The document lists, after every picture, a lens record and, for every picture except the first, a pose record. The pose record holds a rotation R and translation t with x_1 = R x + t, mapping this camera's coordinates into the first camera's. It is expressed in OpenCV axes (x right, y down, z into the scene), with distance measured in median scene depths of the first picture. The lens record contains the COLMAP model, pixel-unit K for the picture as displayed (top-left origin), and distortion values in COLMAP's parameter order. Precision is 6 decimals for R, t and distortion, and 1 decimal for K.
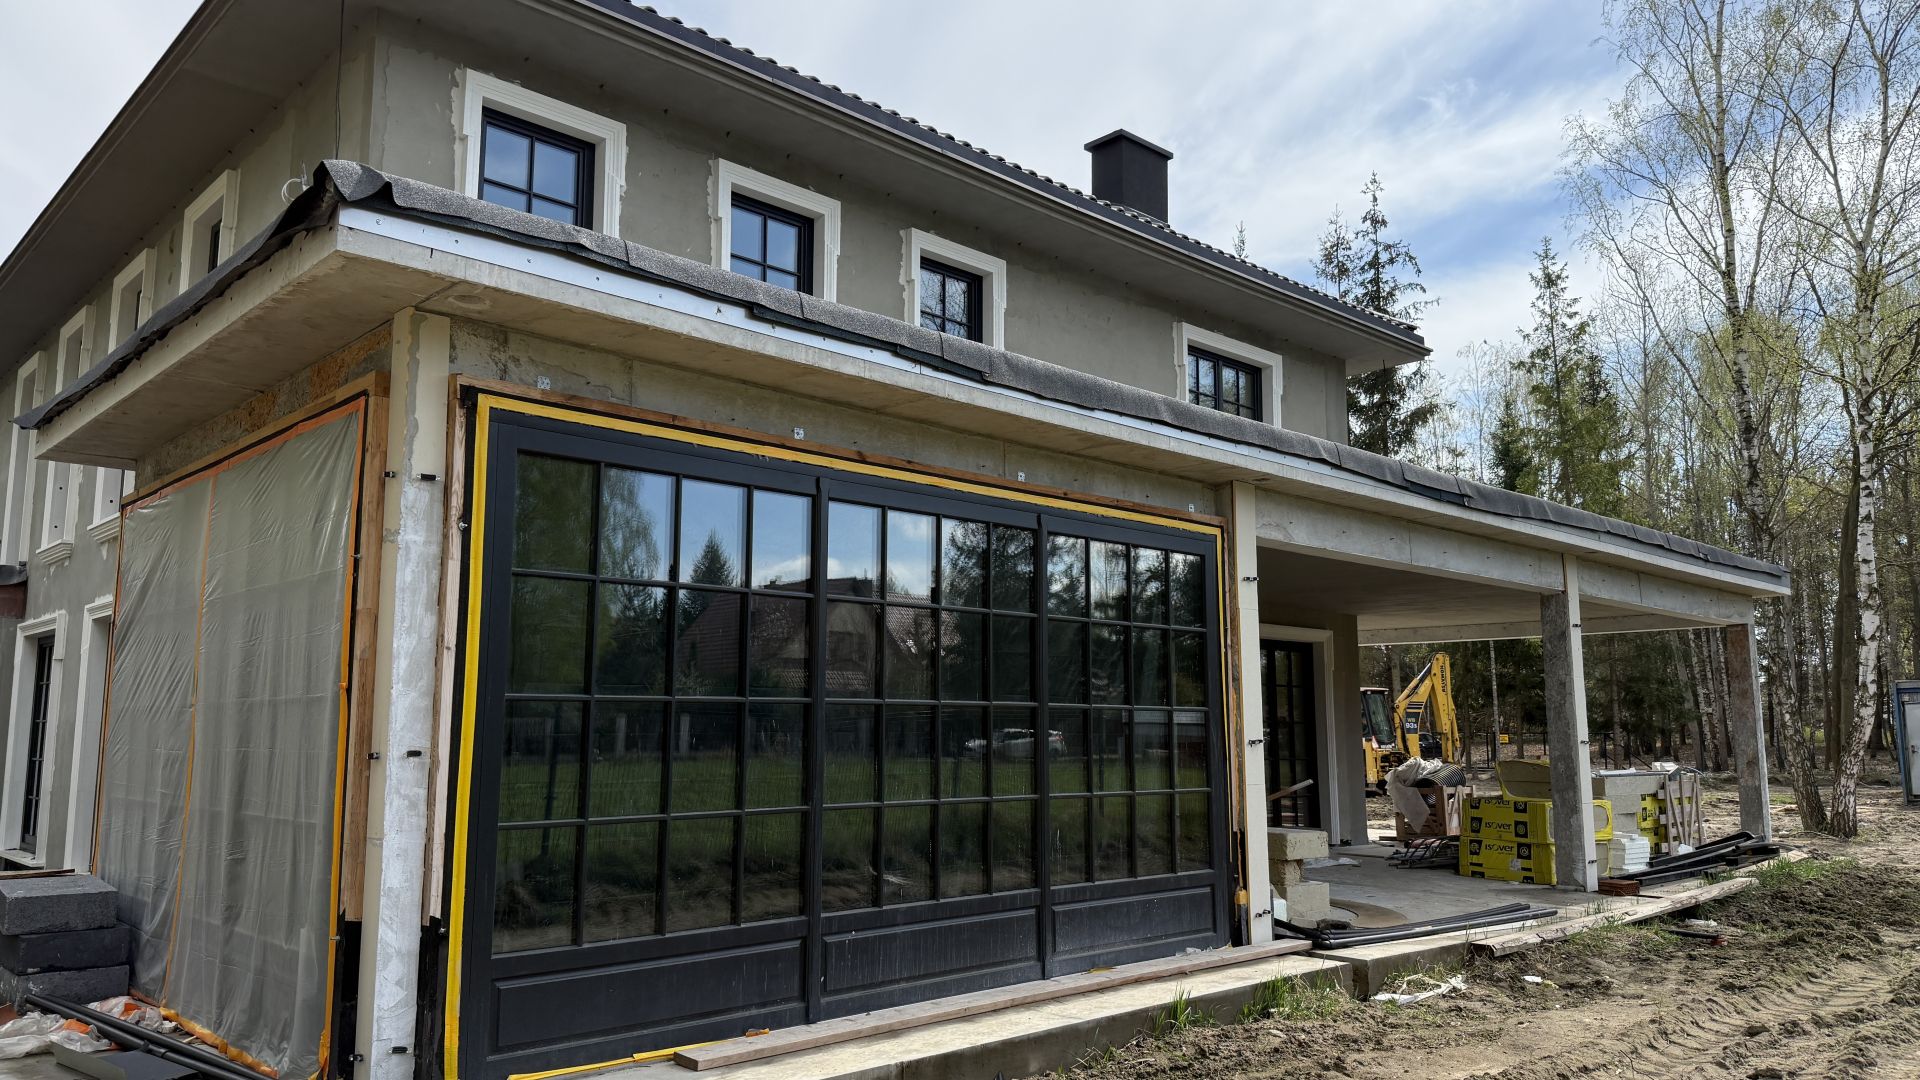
lens RADIAL K [[1357.5, 0, 966.7], [0, 1357.5, 549.2], [0, 0, 1]] dist [0.078516, -0.114312]
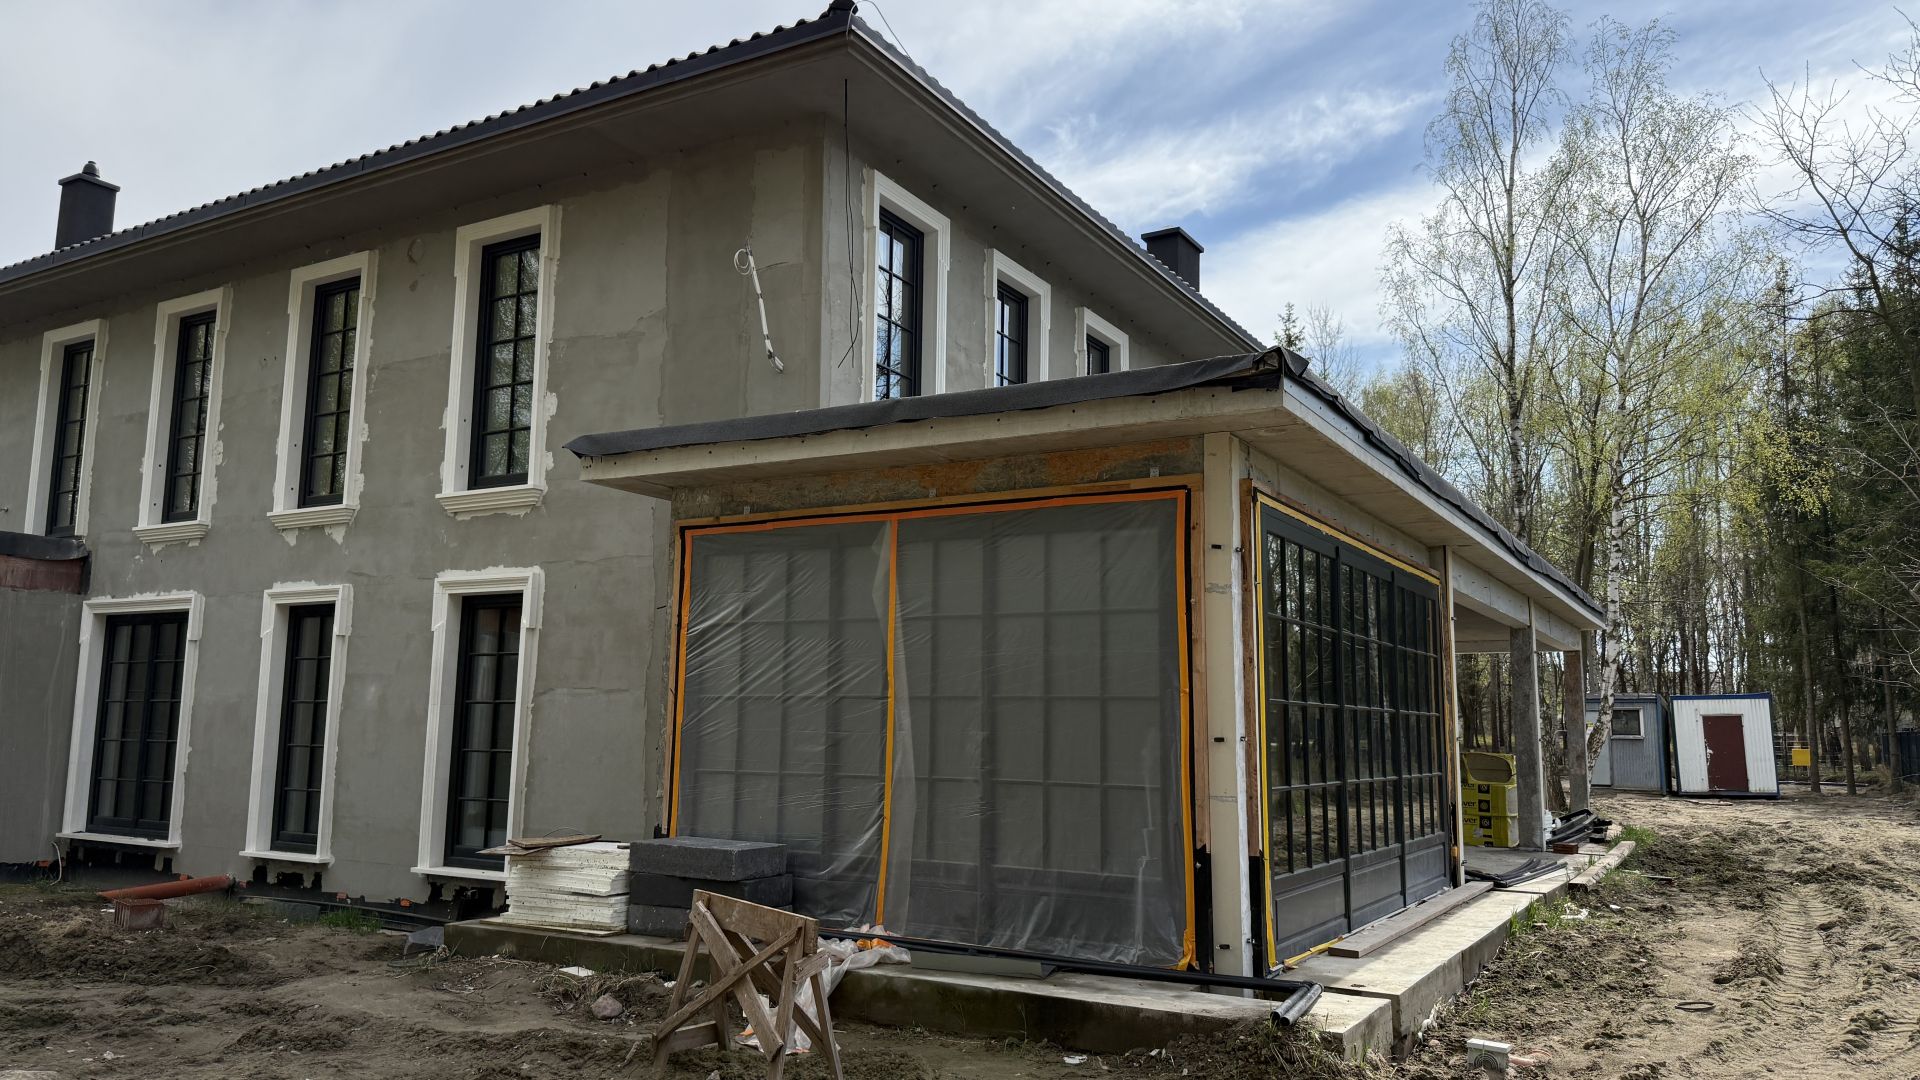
lens RADIAL K [[1357.5, 0, 980.1], [0, 1357.5, 542.6], [0, 0, 1]] dist [0.078516, -0.114312]
pose [[0.961966, 0.049434, 0.268659, -0.362068], [-0.049599, 0.998750, -0.006177, -0.012937], [-0.268628, -0.007383, 0.963216, -0.112276]]
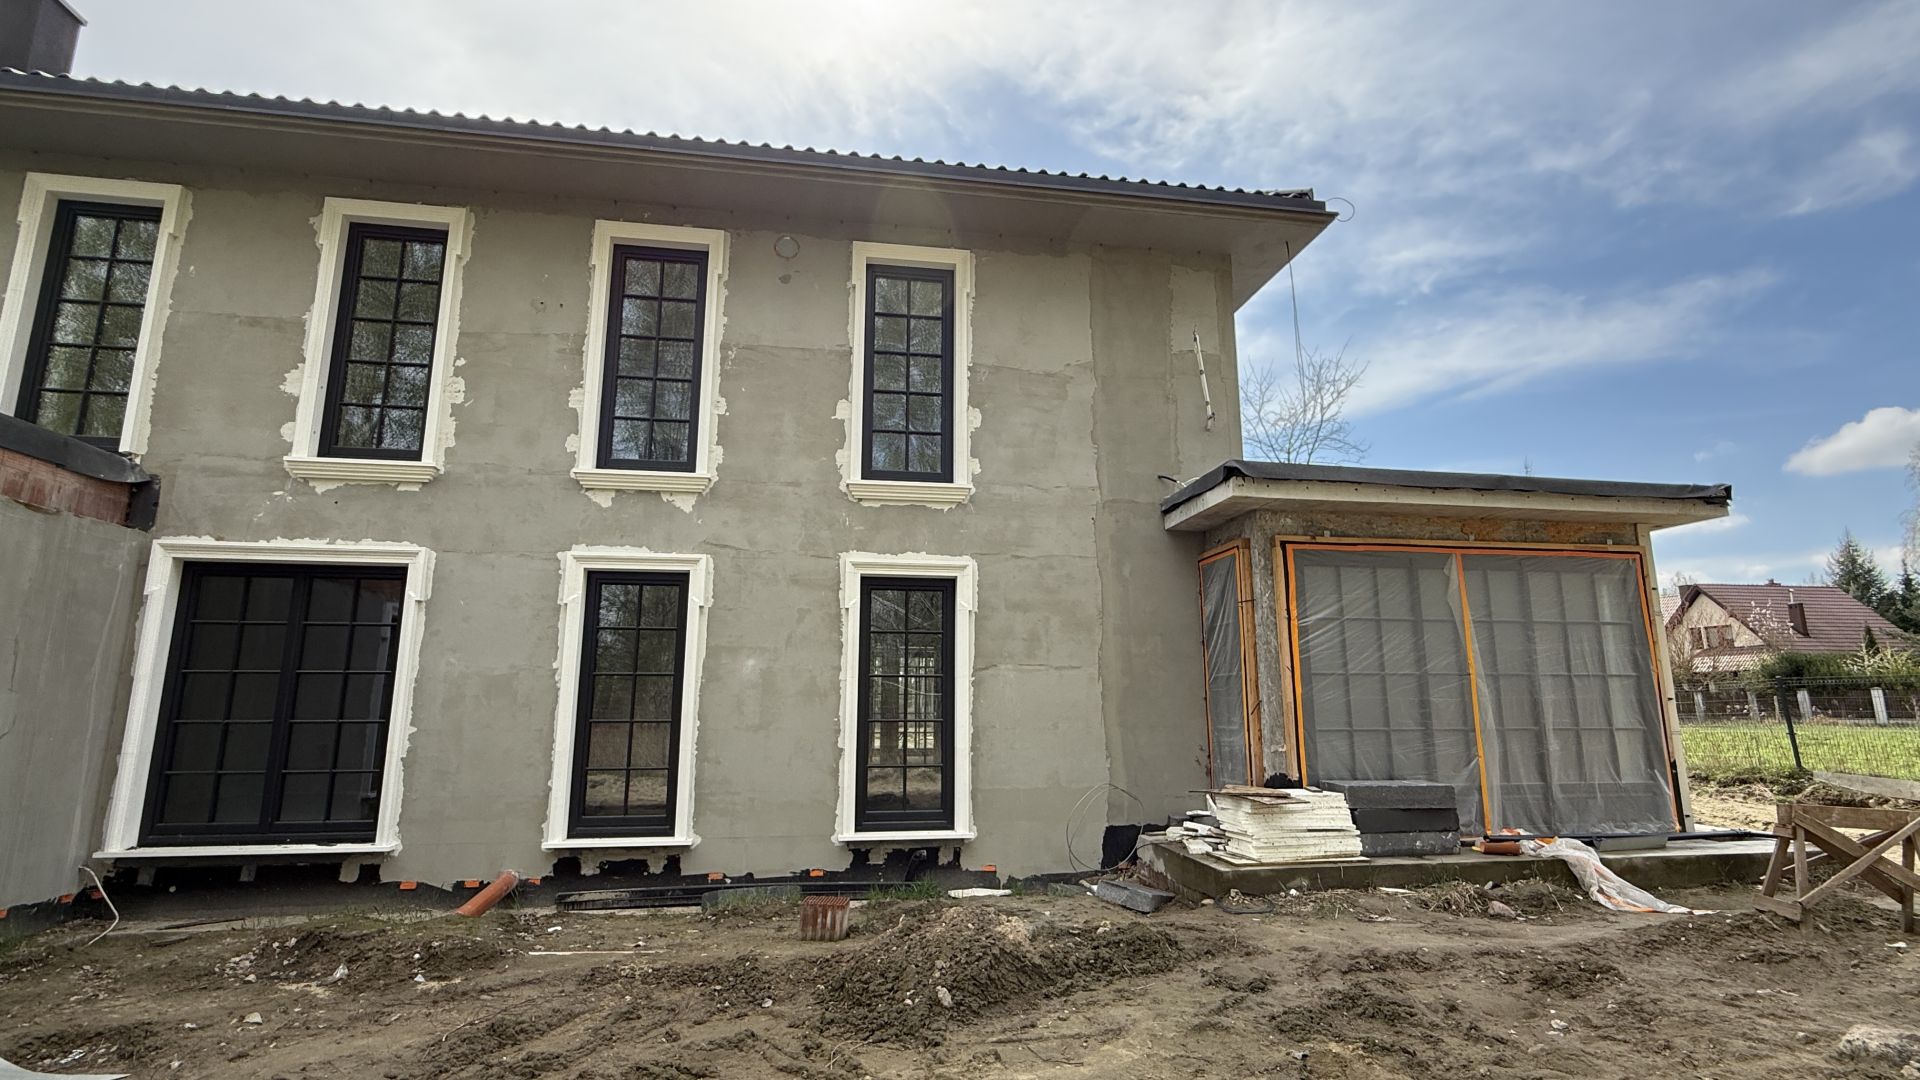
lens RADIAL K [[879.2, 0, 957.0], [0, 879.2, 537.1], [0, 0, 1]] dist [-0.008035, -0.001110]
pose [[0.565994, 0.151556, 0.810359, -0.870043], [-0.109120, 0.988081, -0.108579, 0.059633], [-0.817156, -0.026972, 0.575785, 0.392574]]
